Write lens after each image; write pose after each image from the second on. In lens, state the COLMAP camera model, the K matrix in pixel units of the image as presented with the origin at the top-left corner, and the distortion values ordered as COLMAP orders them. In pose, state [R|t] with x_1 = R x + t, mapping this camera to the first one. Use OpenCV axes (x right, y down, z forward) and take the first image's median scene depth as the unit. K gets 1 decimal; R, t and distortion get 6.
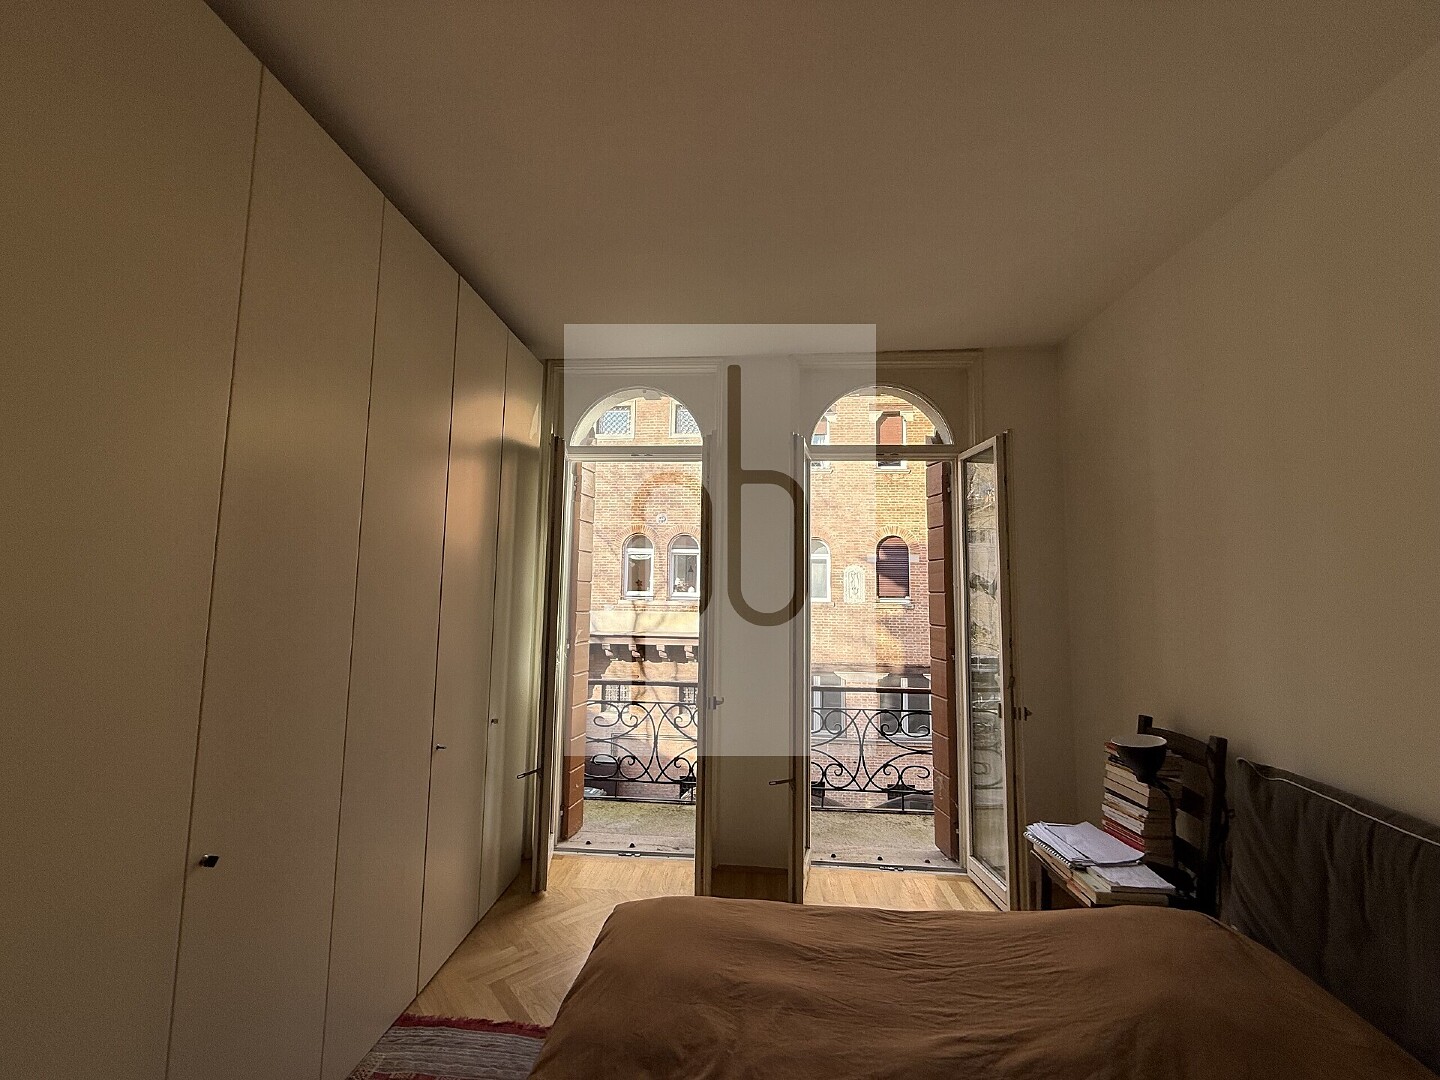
lens RADIAL K [[573.0, 0, 720.0], [0, 573.0, 540.0], [0, 0, 1]] dist [-0.000111, -0.000285]
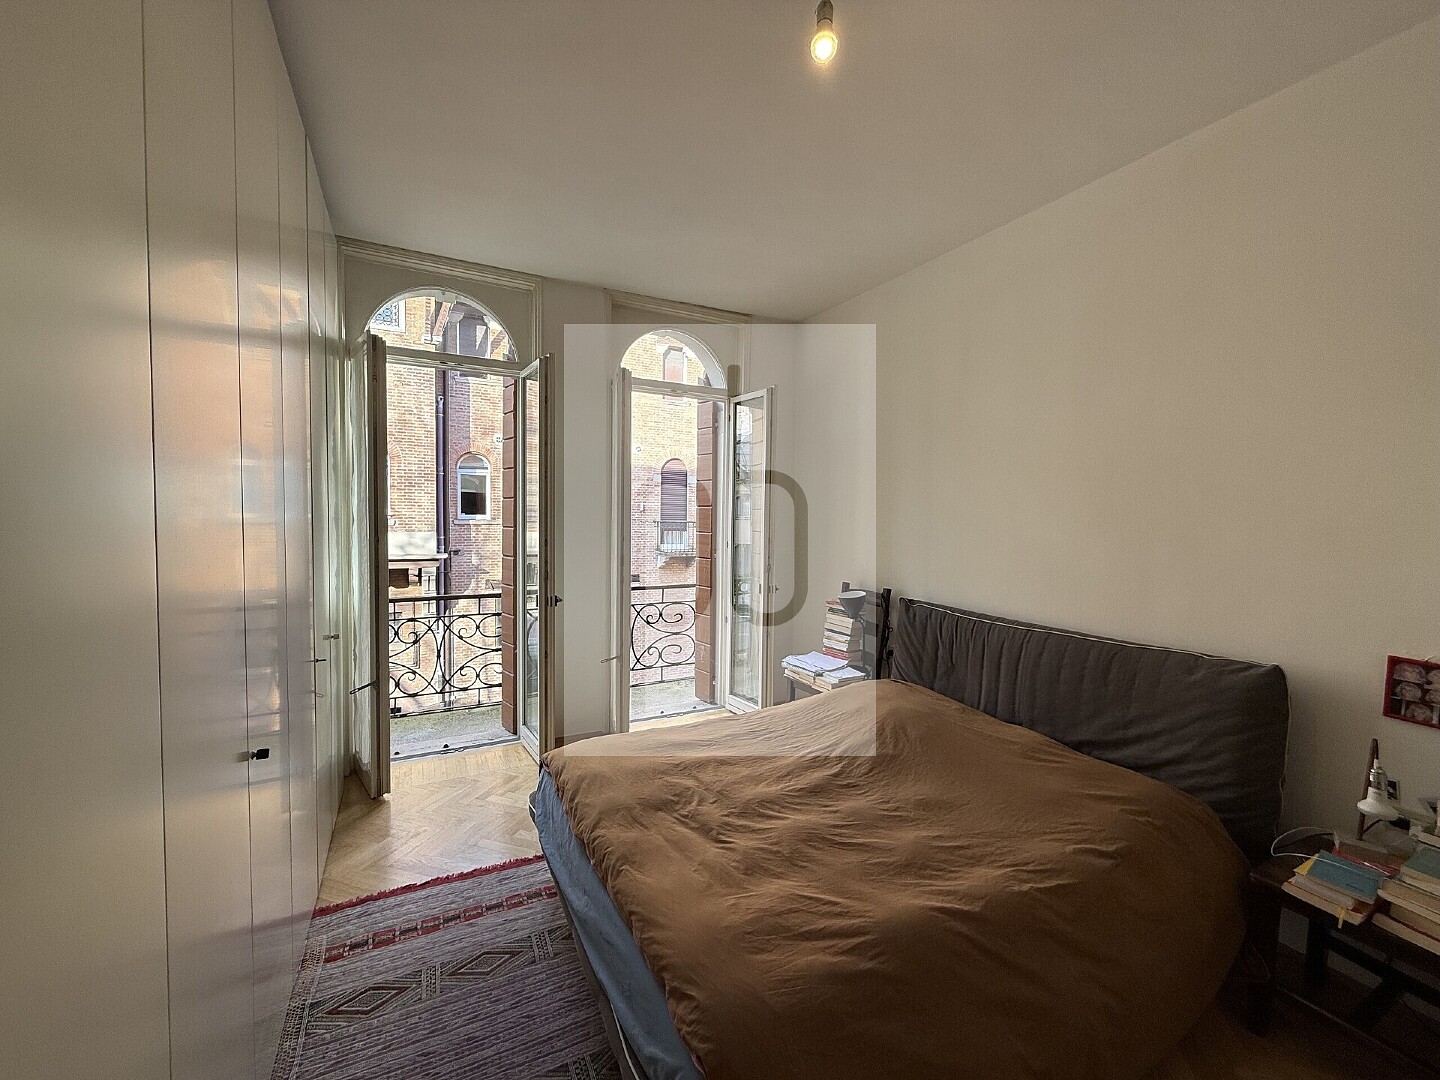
lens RADIAL K [[573.0, 0, 720.0], [0, 573.0, 540.0], [0, 0, 1]] dist [-0.000111, -0.000285]
pose [[0.848452, -0.027517, 0.528556, -0.434659], [-0.046871, 0.990817, 0.126822, 0.006107], [-0.527192, -0.132377, 0.839372, -0.149779]]
